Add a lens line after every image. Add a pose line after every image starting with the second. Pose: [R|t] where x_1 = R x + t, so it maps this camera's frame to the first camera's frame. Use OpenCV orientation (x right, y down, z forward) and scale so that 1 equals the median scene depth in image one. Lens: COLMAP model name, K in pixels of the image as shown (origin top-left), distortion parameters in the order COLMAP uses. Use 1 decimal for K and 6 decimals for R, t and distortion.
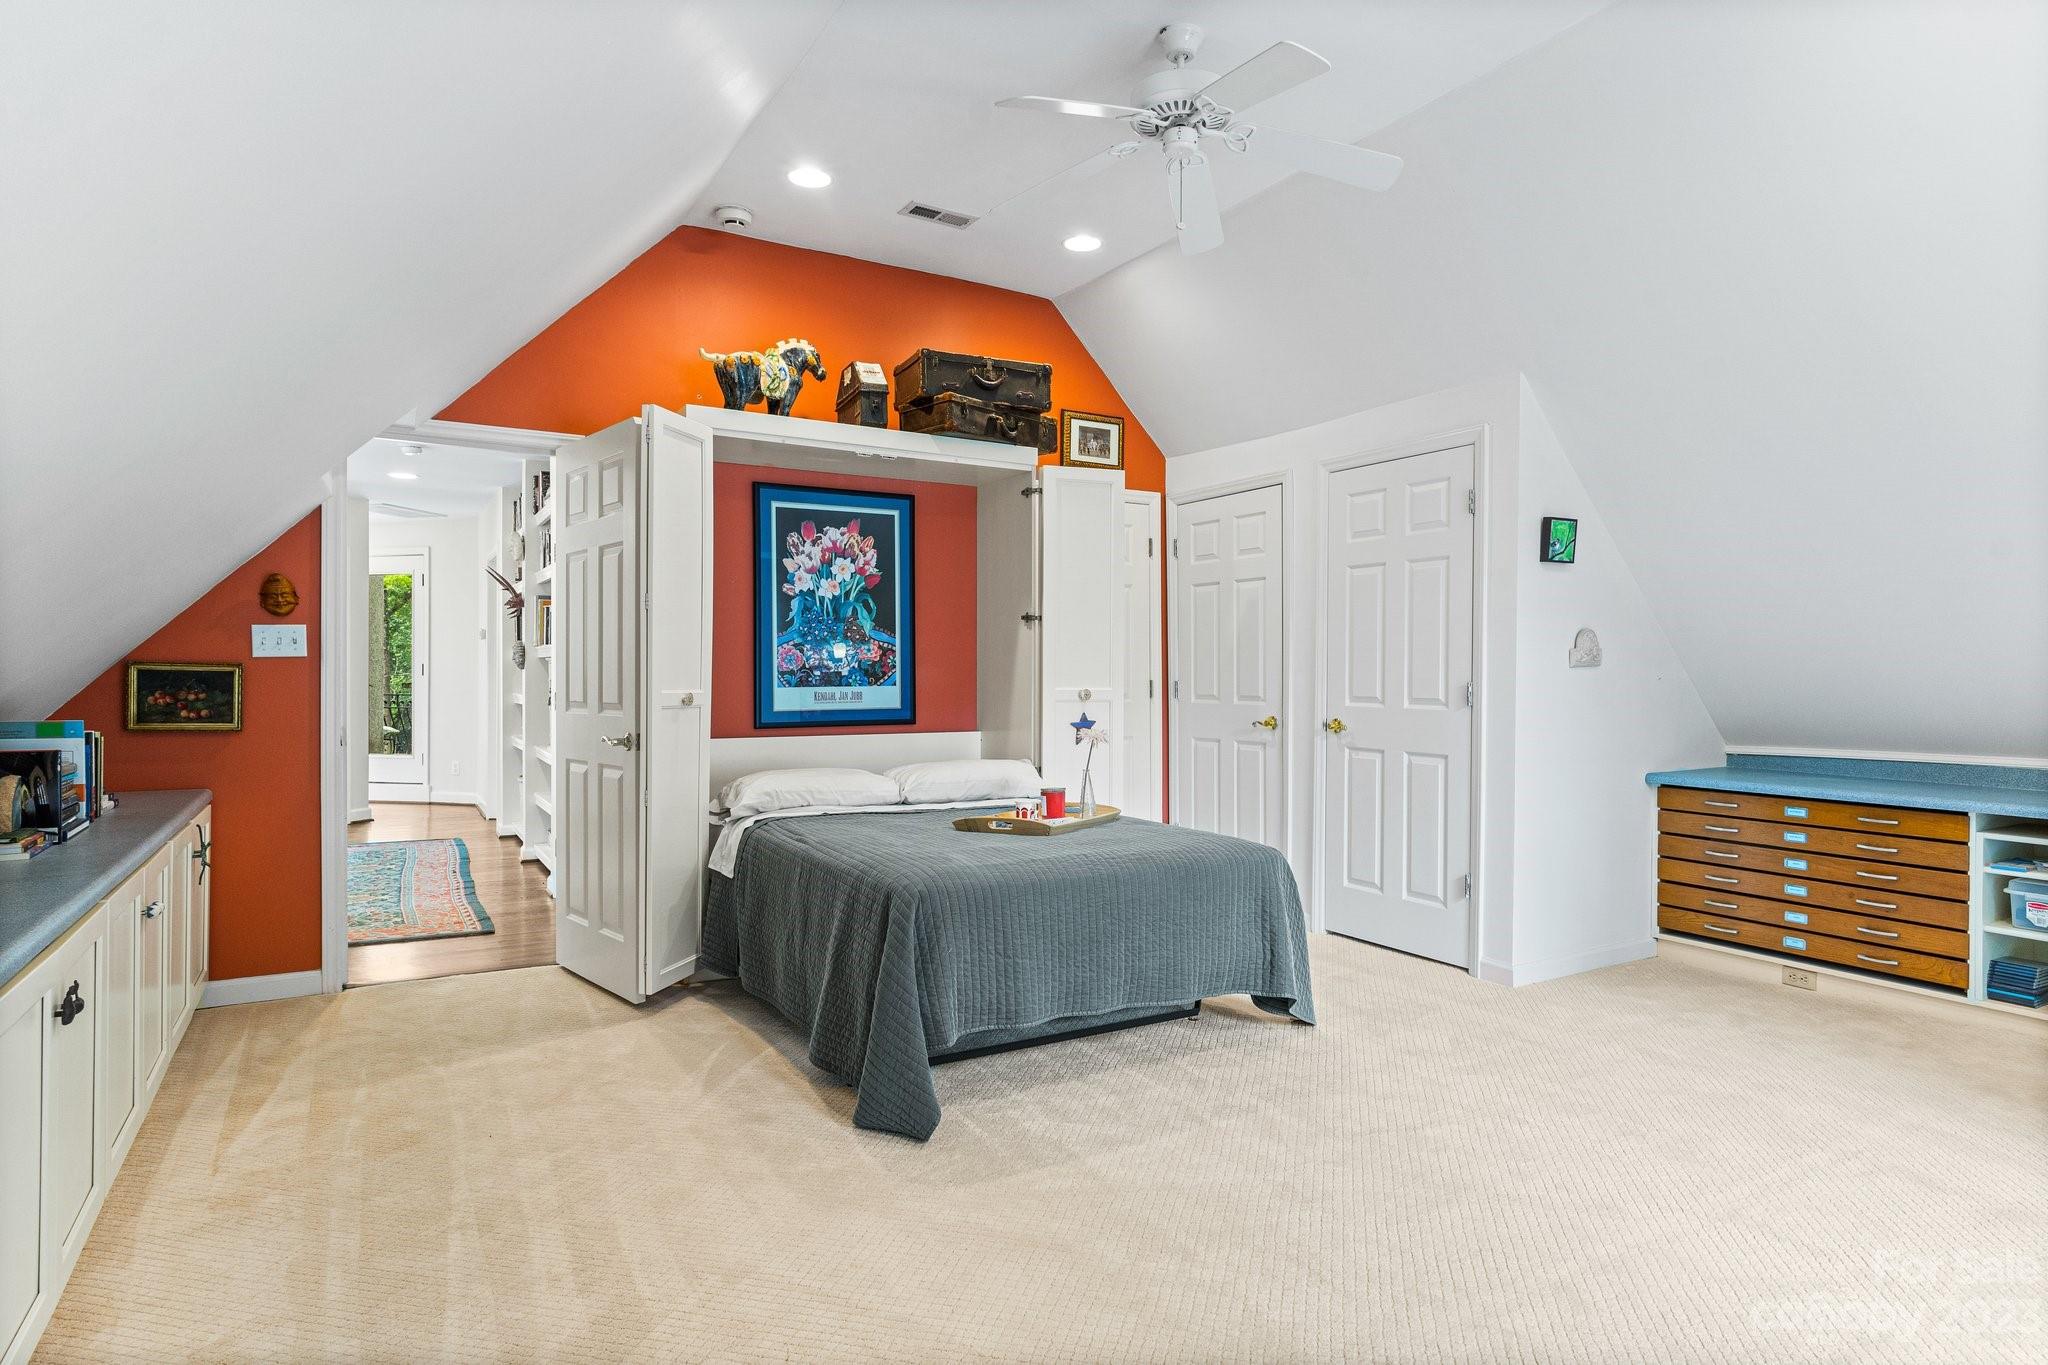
lens RADIAL K [[1136.6, 0, 1026.1], [0, 1136.6, 675.3], [0, 0, 1]] dist [0.003826, -0.002591]
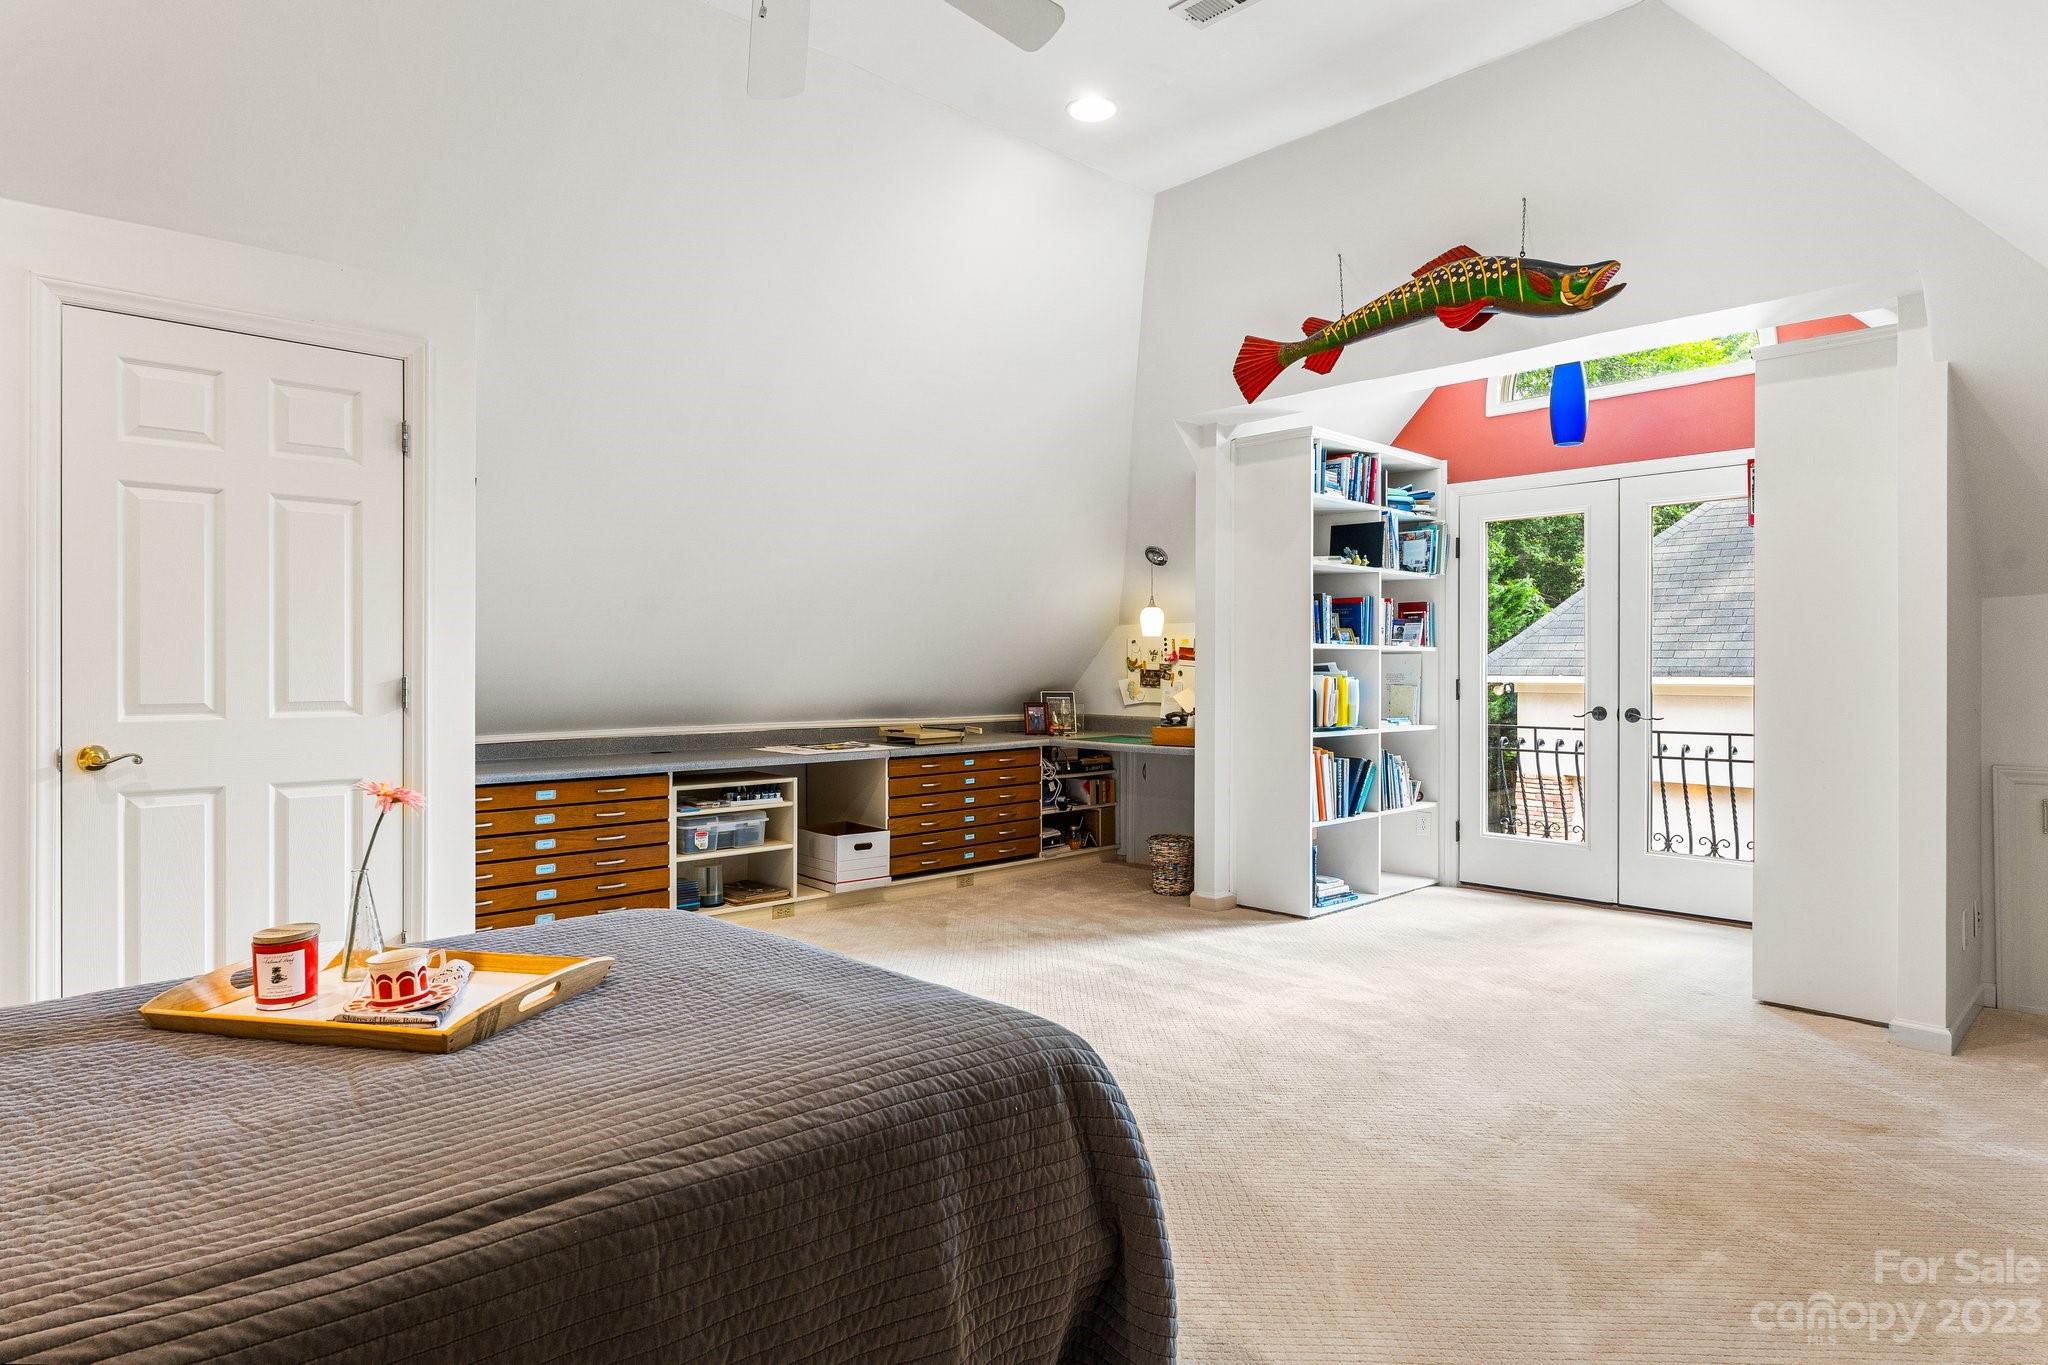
lens RADIAL K [[1136.6, 0, 1025.7], [0, 1136.6, 672.5], [0, 0, 1]] dist [0.003826, -0.002591]
pose [[-0.207821, -0.009638, 0.978119, -0.451943], [0.004787, 0.999929, 0.010870, -0.002874], [-0.978155, 0.006942, -0.207760, 0.791796]]
